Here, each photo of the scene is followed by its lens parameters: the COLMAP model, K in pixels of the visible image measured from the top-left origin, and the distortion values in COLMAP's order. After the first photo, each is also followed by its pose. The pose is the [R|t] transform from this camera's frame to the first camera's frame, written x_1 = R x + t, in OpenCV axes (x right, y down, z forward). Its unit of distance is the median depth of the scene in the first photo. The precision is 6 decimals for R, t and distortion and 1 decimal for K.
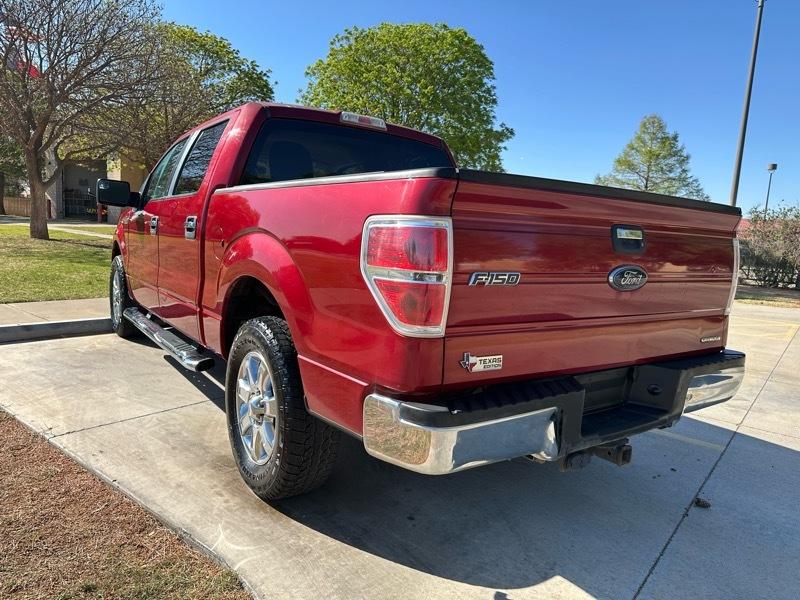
lens RADIAL K [[588.2, 0, 396.5], [0, 588.2, 294.4], [0, 0, 1]] dist [0.051540, -0.082718]
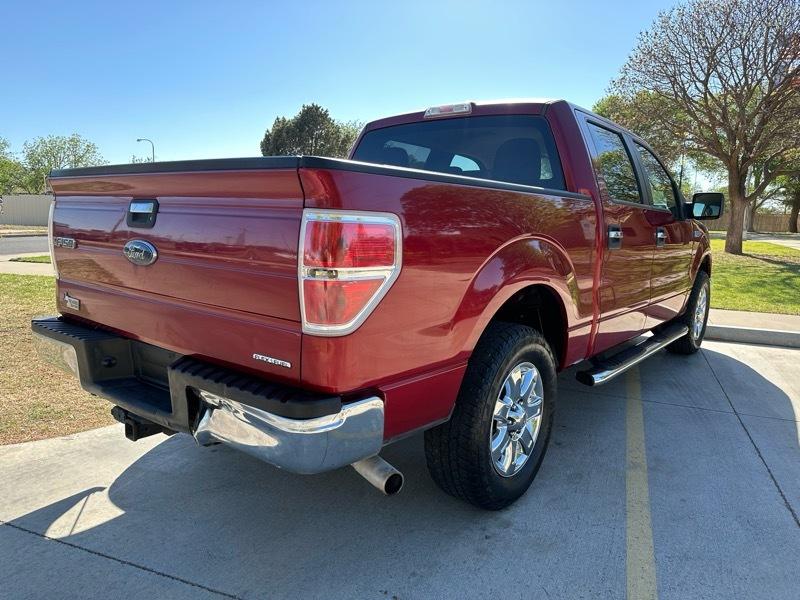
lens RADIAL K [[579.6, 0, 400.0], [0, 579.6, 300.0], [0, 0, 1]] dist [0.049070, -0.049198]
pose [[0.248703, 0.093832, -0.964024, 1.119960], [-0.120782, 0.990532, 0.065252, -0.050413], [0.961019, 0.100209, 0.257682, 0.911613]]
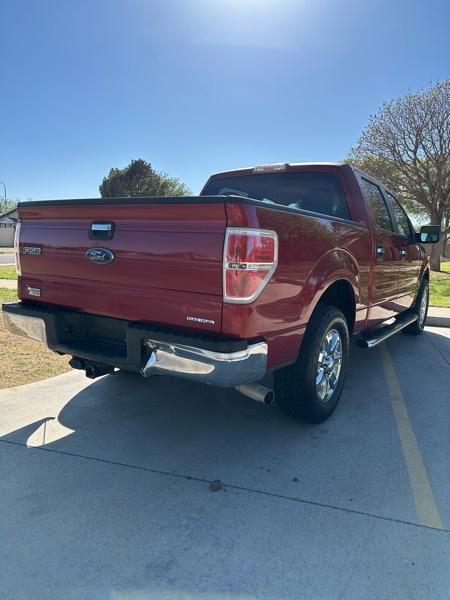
lens RADIAL K [[441.2, 0, 225.0], [0, 441.2, 300.0], [0, 0, 1]] dist [0.051540, -0.082718]
pose [[0.333528, 0.075313, -0.939727, 1.227790], [-0.122991, 0.991761, 0.035831, 0.003154], [0.934683, 0.103627, 0.340043, 0.719884]]
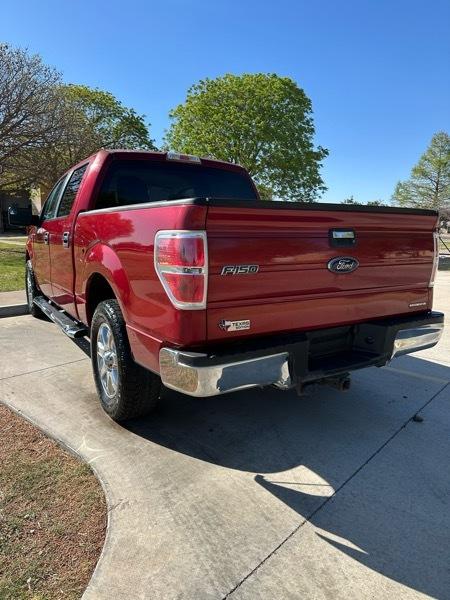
lens RADIAL K [[441.2, 0, 225.0], [0, 441.2, 300.0], [0, 0, 1]] dist [0.051540, -0.082718]
pose [[0.997610, -0.034084, -0.060104, 0.124137], [0.036825, 0.998303, 0.045102, -0.000663], [0.058465, -0.047208, 0.997173, -0.088771]]
